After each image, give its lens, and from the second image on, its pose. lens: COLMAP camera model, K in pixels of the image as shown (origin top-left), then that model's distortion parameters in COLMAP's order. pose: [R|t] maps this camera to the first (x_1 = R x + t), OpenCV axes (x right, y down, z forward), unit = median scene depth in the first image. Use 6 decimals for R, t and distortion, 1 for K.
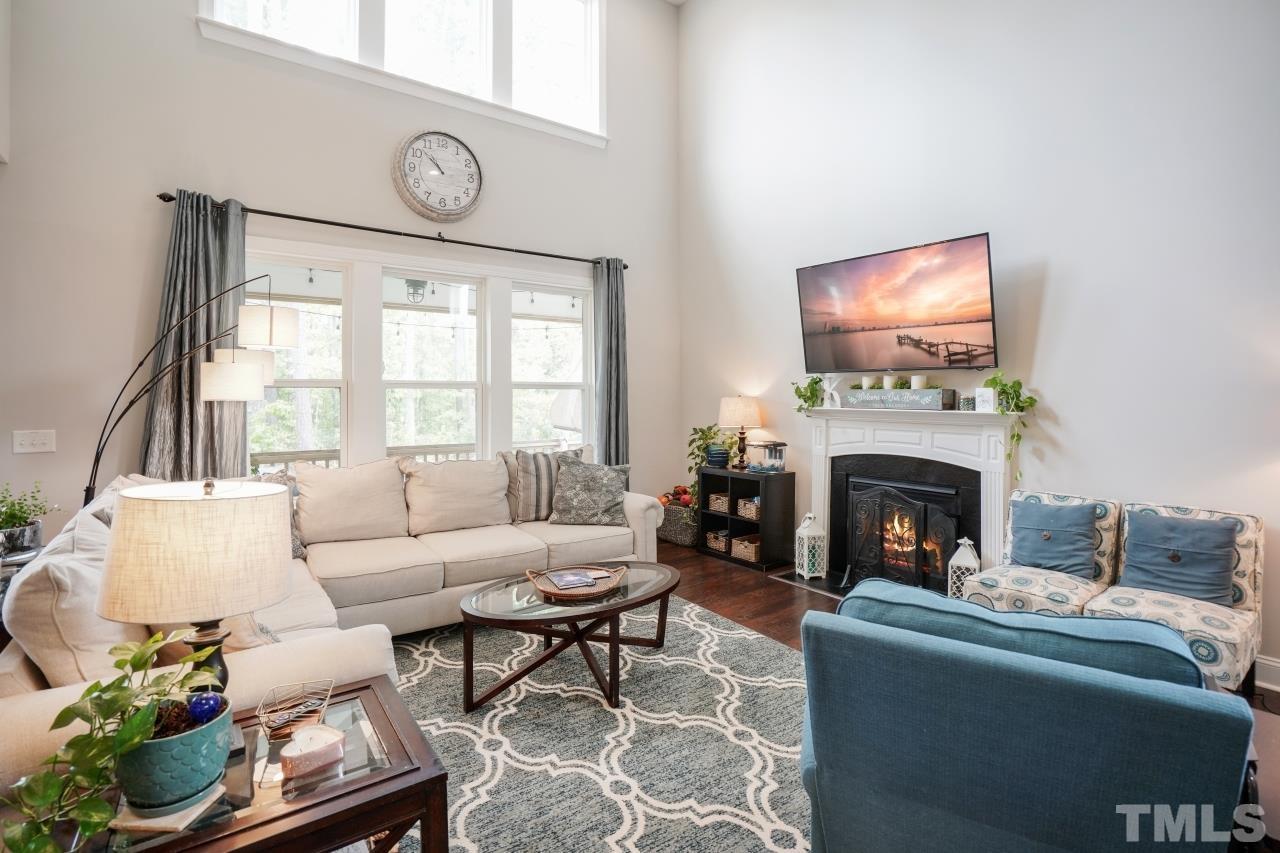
lens RADIAL K [[609.2, 0, 646.1], [0, 609.2, 391.6], [0, 0, 1]] dist [-0.053703, 0.021027]
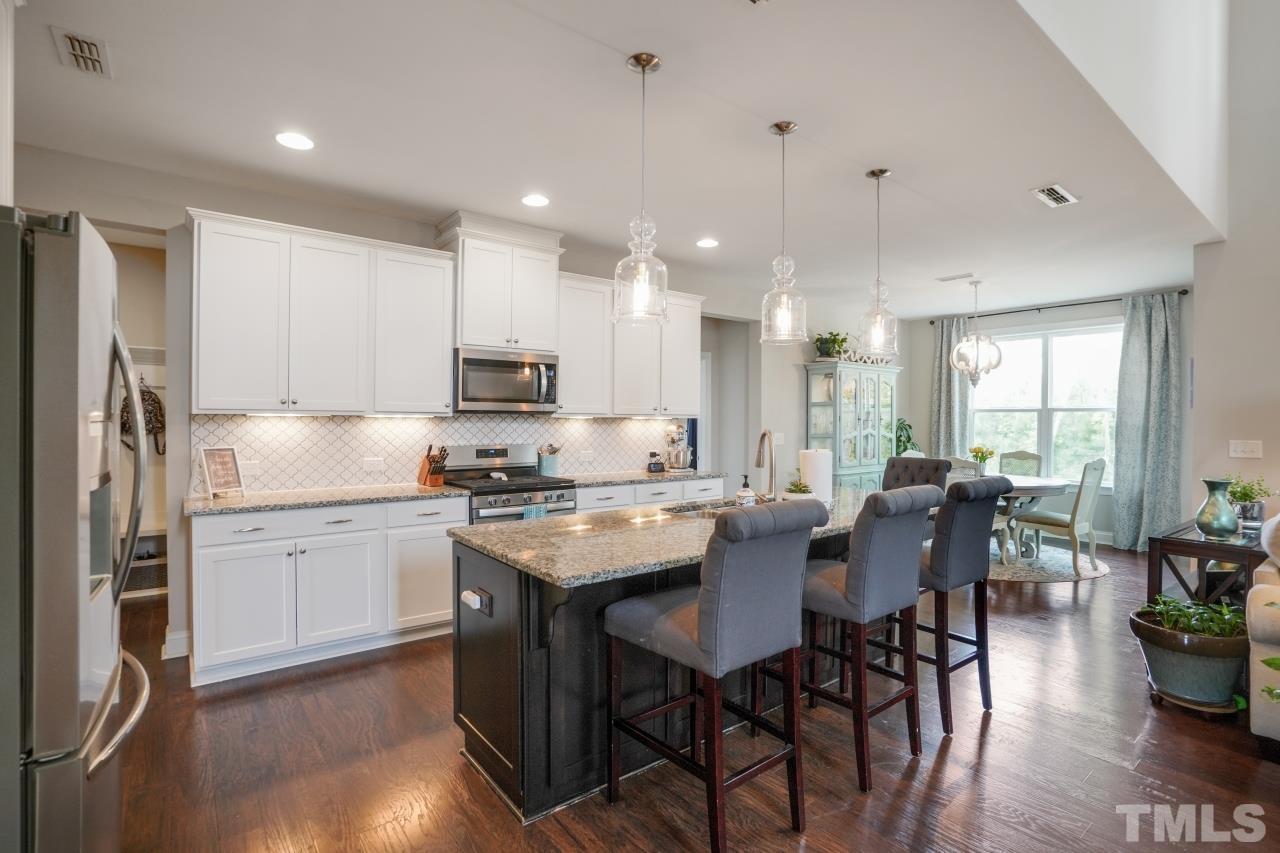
lens RADIAL K [[607.7, 0, 639.5], [0, 607.7, 423.1], [0, 0, 1]] dist [-0.048249, 0.019833]
pose [[0.017081, 0.005987, -0.999836, 0.179086], [-0.003935, 0.999975, 0.005920, 0.019023], [0.999846, 0.003833, 0.017104, -0.268959]]
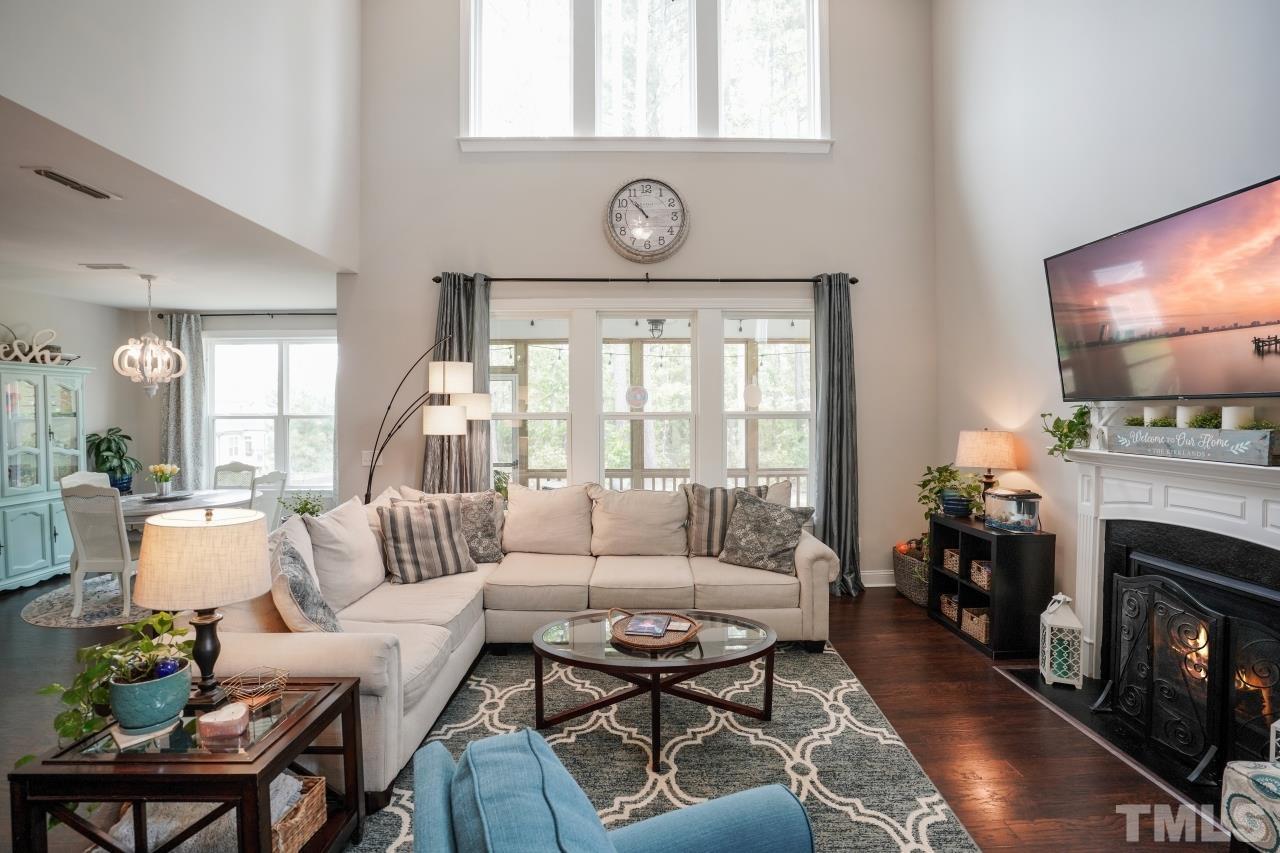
lens RADIAL K [[596.4, 0, 643.1], [0, 596.4, 415.1], [0, 0, 1]] dist [-0.057160, 0.021464]
pose [[0.810281, 0.001712, -0.586038, 0.288494], [0.006726, 0.999903, 0.012220, -0.028110], [0.586002, -0.013844, 0.810191, 0.152910]]
